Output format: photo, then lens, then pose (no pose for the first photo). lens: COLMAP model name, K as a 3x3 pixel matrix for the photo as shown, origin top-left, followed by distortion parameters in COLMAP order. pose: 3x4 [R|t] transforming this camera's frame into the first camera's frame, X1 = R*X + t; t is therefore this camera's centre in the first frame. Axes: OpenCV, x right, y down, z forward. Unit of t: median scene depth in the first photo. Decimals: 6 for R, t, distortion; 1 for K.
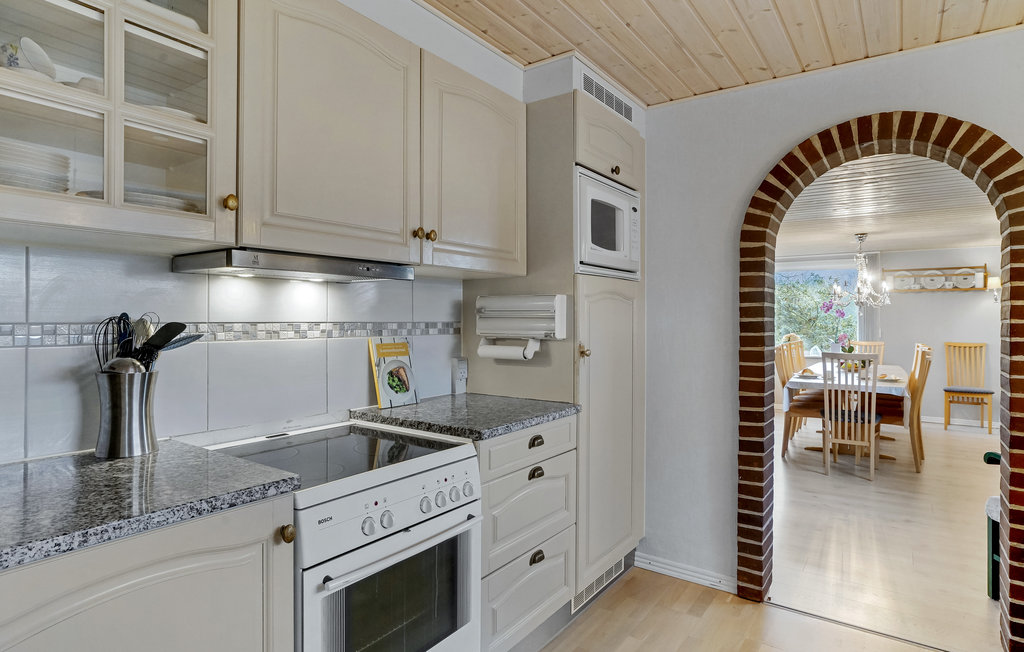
lens RADIAL K [[558.8, 0, 535.5], [0, 558.8, 317.4], [0, 0, 1]] dist [-0.002862, 0.017790]
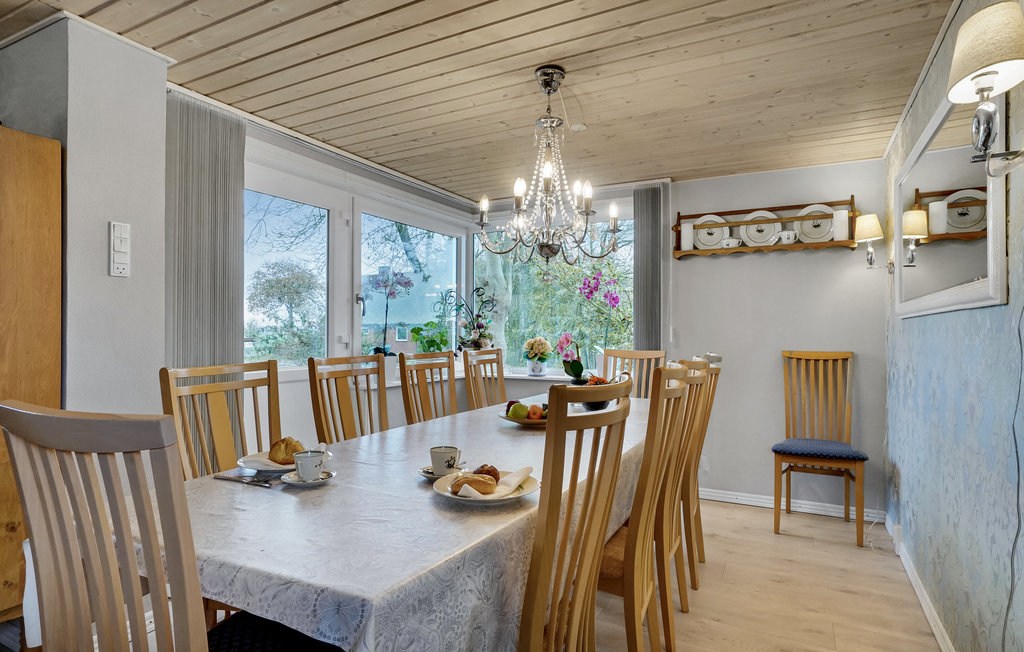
lens RADIAL K [[552.8, 0, 512.0], [0, 552.8, 326.0], [0, 0, 1]] dist [-0.003060, 0.000446]
pose [[0.995115, 0.002178, 0.098700, 0.460163], [-0.001238, 0.999953, -0.009583, 0.028314], [-0.098717, 0.009414, 0.995071, 0.552816]]
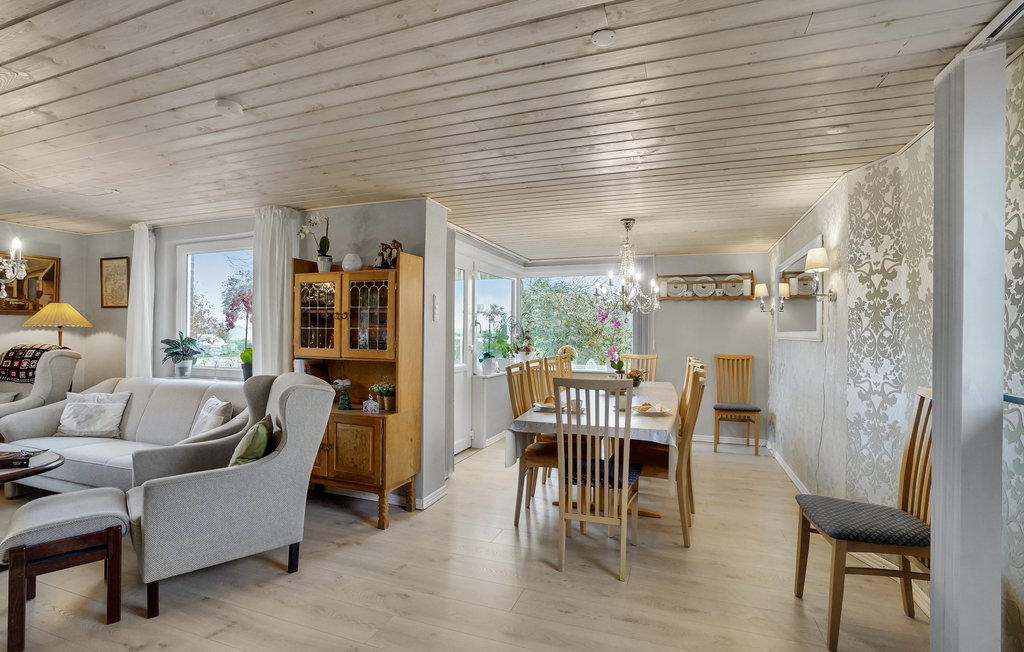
lens RADIAL K [[477.0, 0, 509.4], [0, 477.0, 328.0], [0, 0, 1]] dist [-0.048616, 0.015578]
pose [[0.973148, 0.008517, 0.230021, 0.234086], [-0.006898, 0.999945, -0.007840, 0.009640], [-0.230076, 0.006043, 0.973154, 0.339336]]
